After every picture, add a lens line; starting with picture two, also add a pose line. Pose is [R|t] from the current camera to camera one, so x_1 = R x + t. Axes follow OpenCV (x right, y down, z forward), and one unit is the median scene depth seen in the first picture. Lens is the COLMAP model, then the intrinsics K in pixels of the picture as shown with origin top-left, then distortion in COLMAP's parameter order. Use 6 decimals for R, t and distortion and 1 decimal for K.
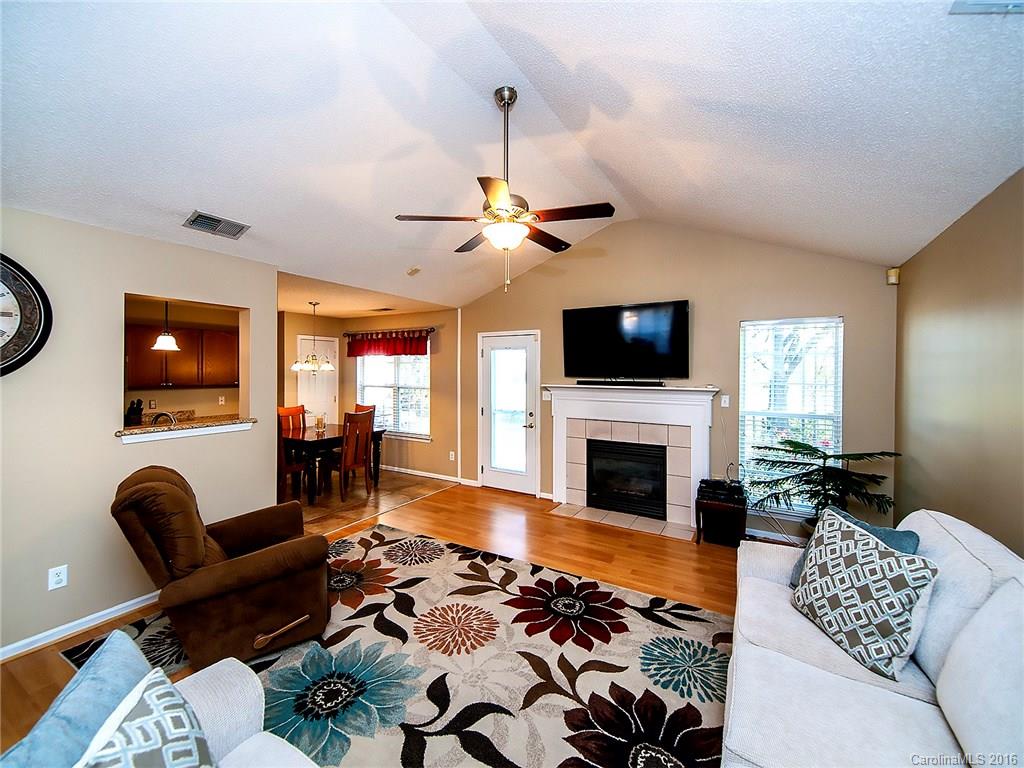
lens RADIAL K [[426.1, 0, 508.8], [0, 426.1, 376.5], [0, 0, 1]] dist [0.022725, -0.003416]
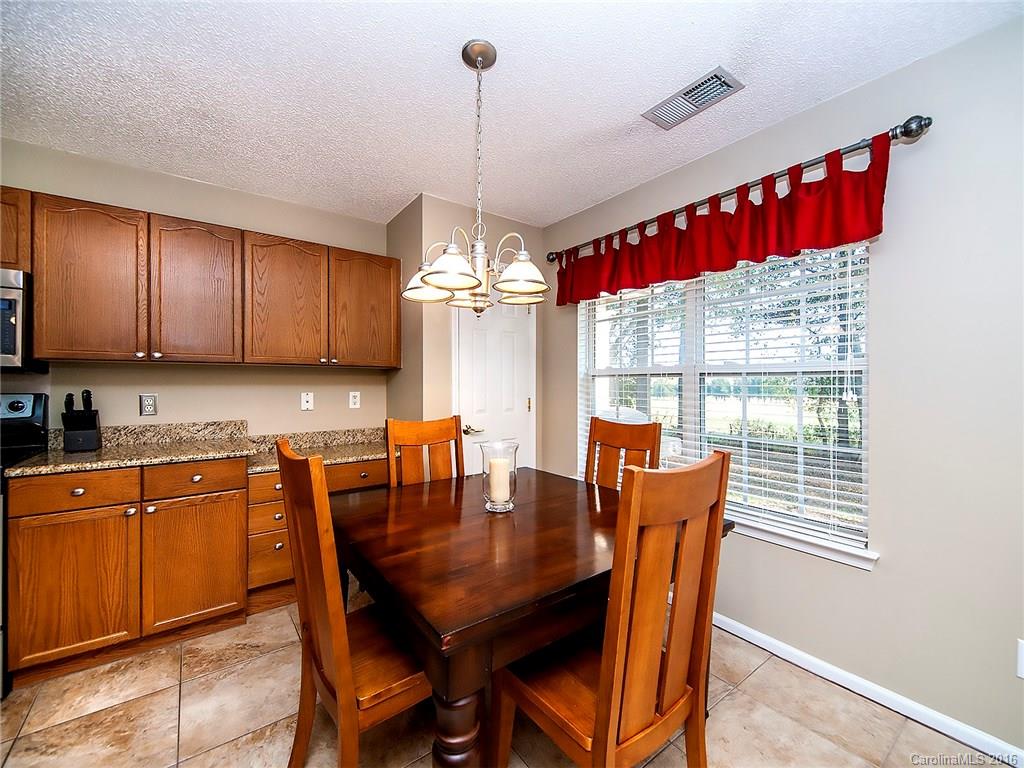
lens RADIAL K [[426.1, 0, 501.5], [0, 426.1, 381.6], [0, 0, 1]] dist [0.022725, -0.003416]
pose [[0.920261, -0.004297, -0.391281, -0.425814], [-0.003901, 0.999789, -0.020155, 0.063140], [0.391285, 0.020074, 0.920051, 0.952575]]
